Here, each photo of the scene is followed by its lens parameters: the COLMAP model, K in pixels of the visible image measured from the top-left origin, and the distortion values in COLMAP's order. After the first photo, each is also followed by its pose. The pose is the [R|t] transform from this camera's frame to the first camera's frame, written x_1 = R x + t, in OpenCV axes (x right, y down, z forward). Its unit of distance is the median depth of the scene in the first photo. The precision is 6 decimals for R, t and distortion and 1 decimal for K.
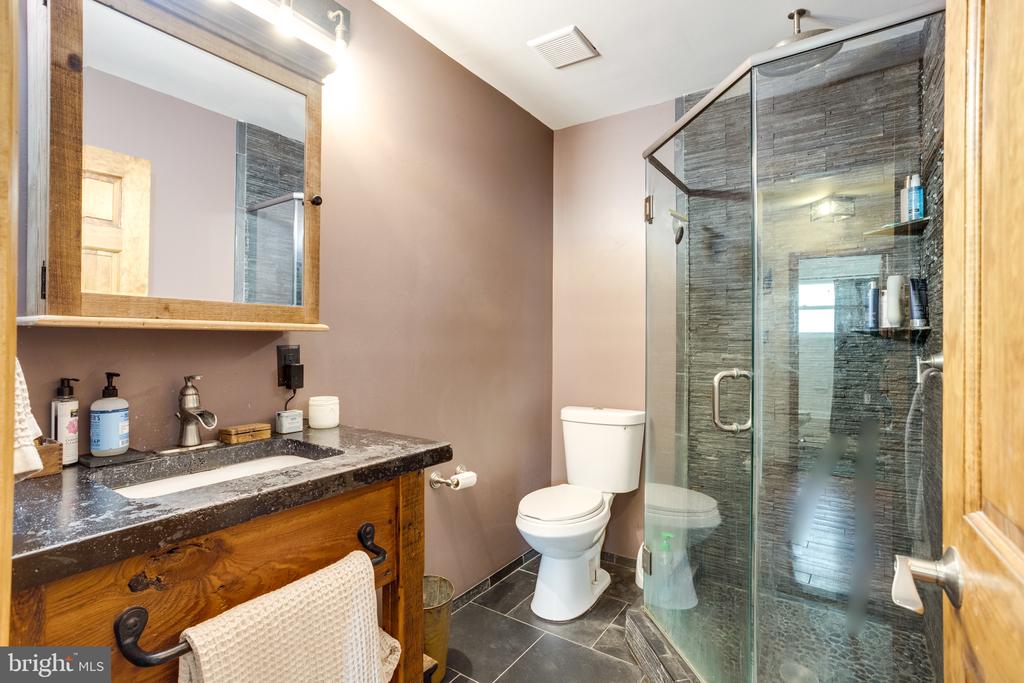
lens RADIAL K [[497.2, 0, 517.4], [0, 497.2, 334.4], [0, 0, 1]] dist [-0.052968, 0.027238]
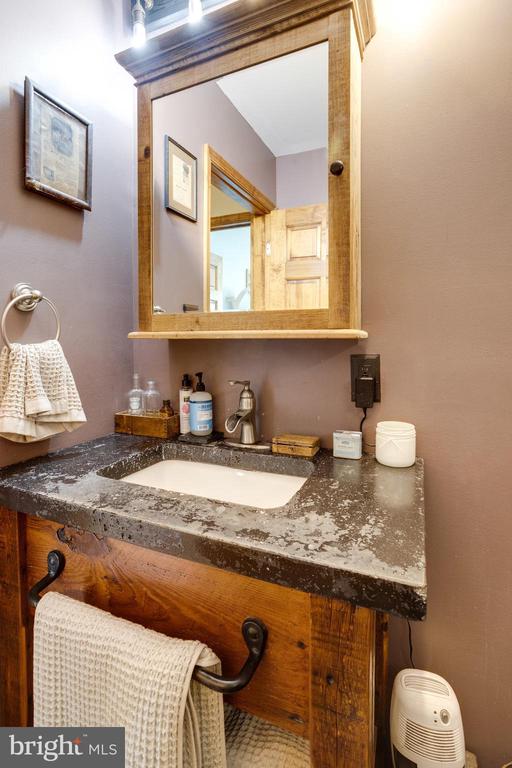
lens RADIAL K [[372.9, 0, 254.7], [0, 372.9, 362.1], [0, 0, 1]] dist [-0.052968, 0.027238]
pose [[0.165199, 0.045331, -0.985218, 0.110904], [0.012314, 0.998771, 0.048019, 0.001089], [0.986183, -0.020064, 0.164438, 0.579986]]
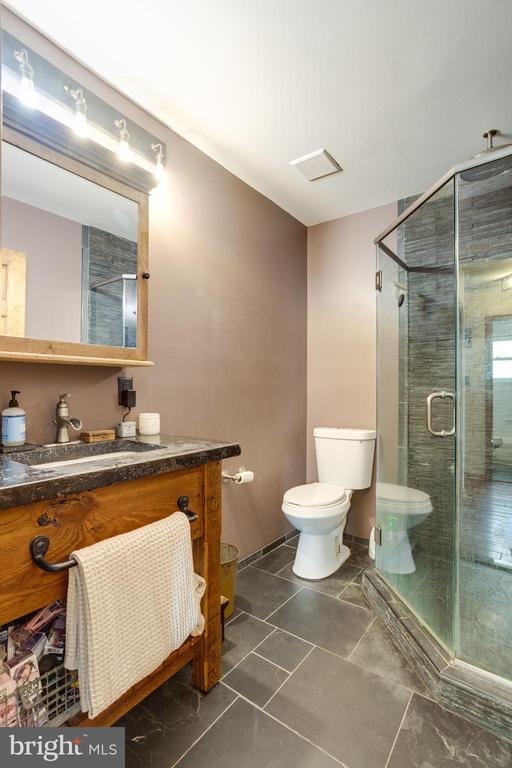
lens RADIAL K [[372.0, 0, 256.0], [0, 372.0, 384.0], [0, 0, 1]] dist [-0.050405, 0.029267]
pose [[0.998459, -0.001474, -0.055469, -0.019597], [0.001516, 0.999999, 0.000714, 0.034718], [0.055468, -0.000797, 0.998460, -0.048663]]
